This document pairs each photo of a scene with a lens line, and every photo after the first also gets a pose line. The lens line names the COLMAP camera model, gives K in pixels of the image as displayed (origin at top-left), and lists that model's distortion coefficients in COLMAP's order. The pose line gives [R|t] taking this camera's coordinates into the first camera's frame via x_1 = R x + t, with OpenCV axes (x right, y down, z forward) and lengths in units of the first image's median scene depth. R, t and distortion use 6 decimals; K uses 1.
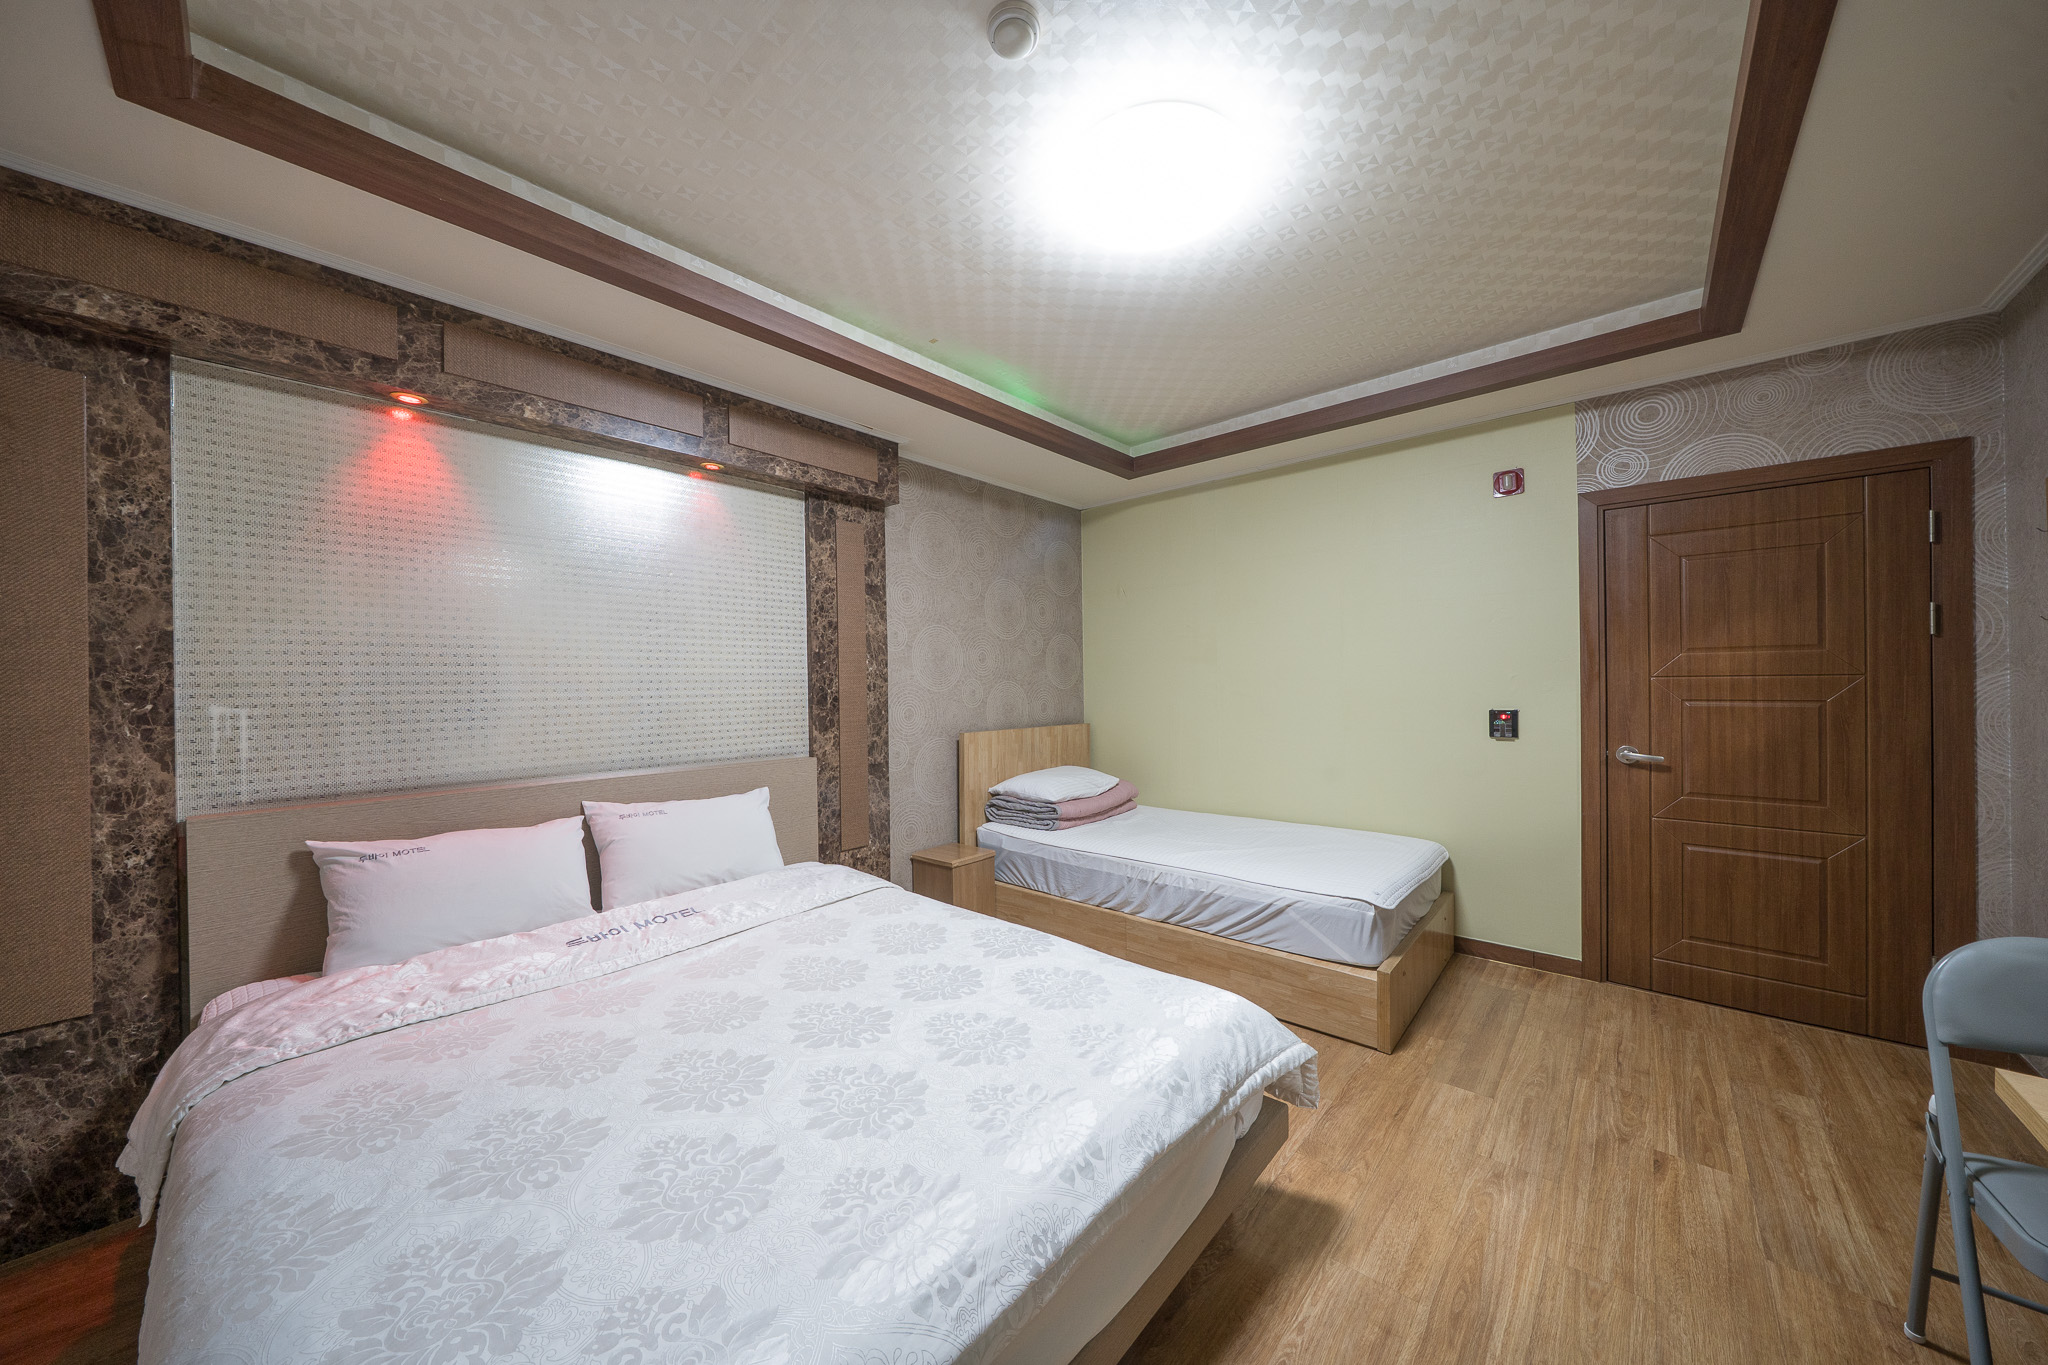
lens RADIAL K [[685.3, 0, 1018.9], [0, 685.3, 689.3], [0, 0, 1]] dist [0.000054, -0.000057]
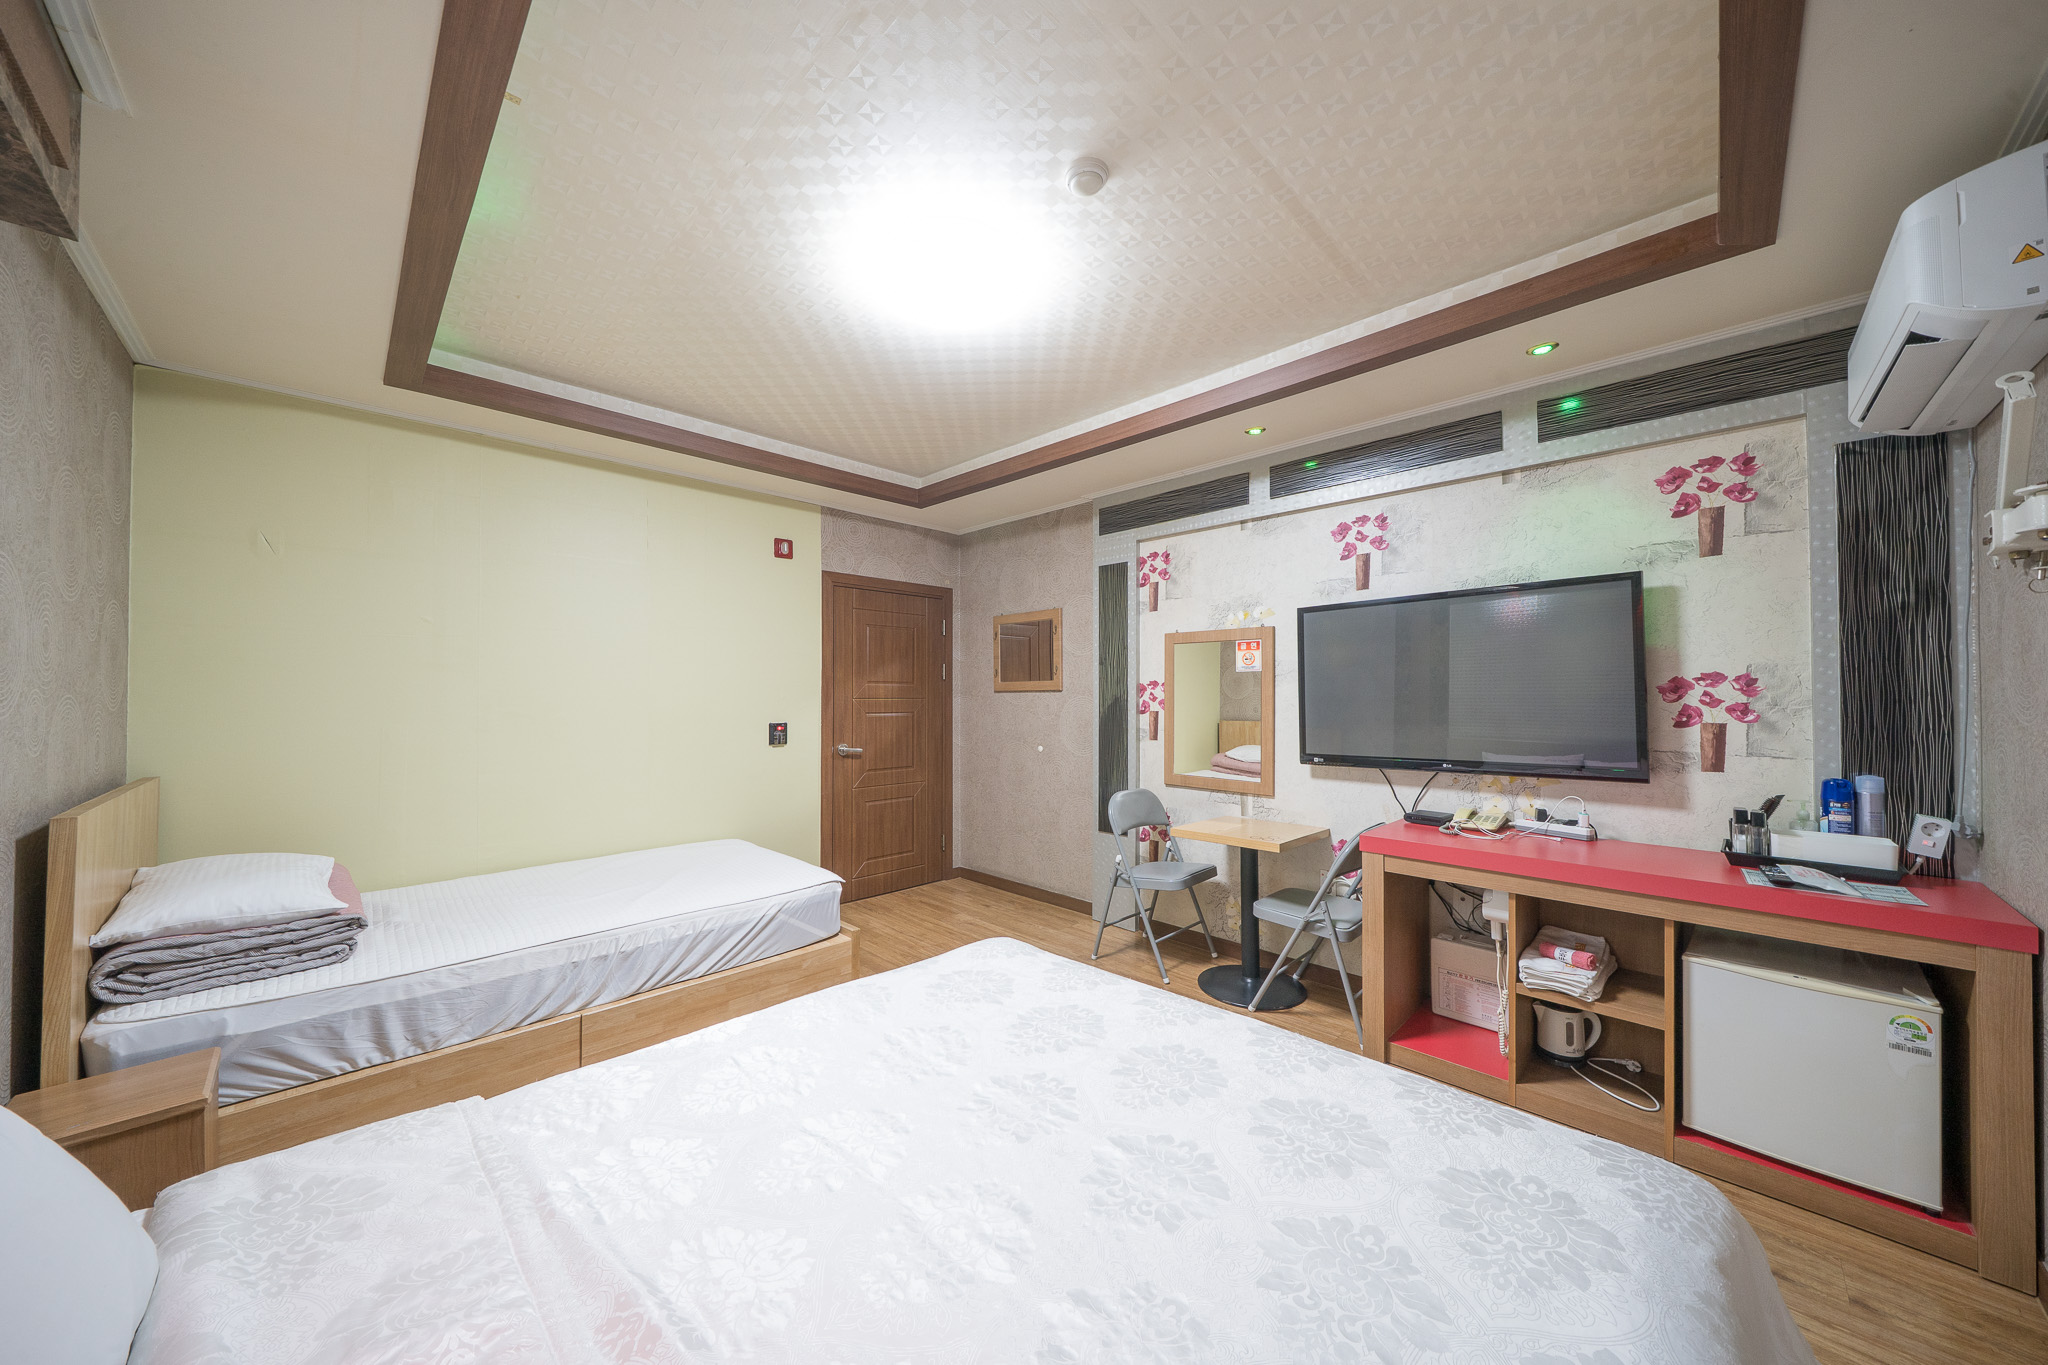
lens RADIAL K [[651.0, 0, 1055.5], [0, 651.0, 689.7], [0, 0, 1]] dist [-0.012383, 0.000004]
pose [[0.067885, 0.022053, 0.997449, -0.525150], [0.009055, 0.999701, -0.022719, 0.000053], [-0.997652, 0.010574, 0.067665, 0.446399]]
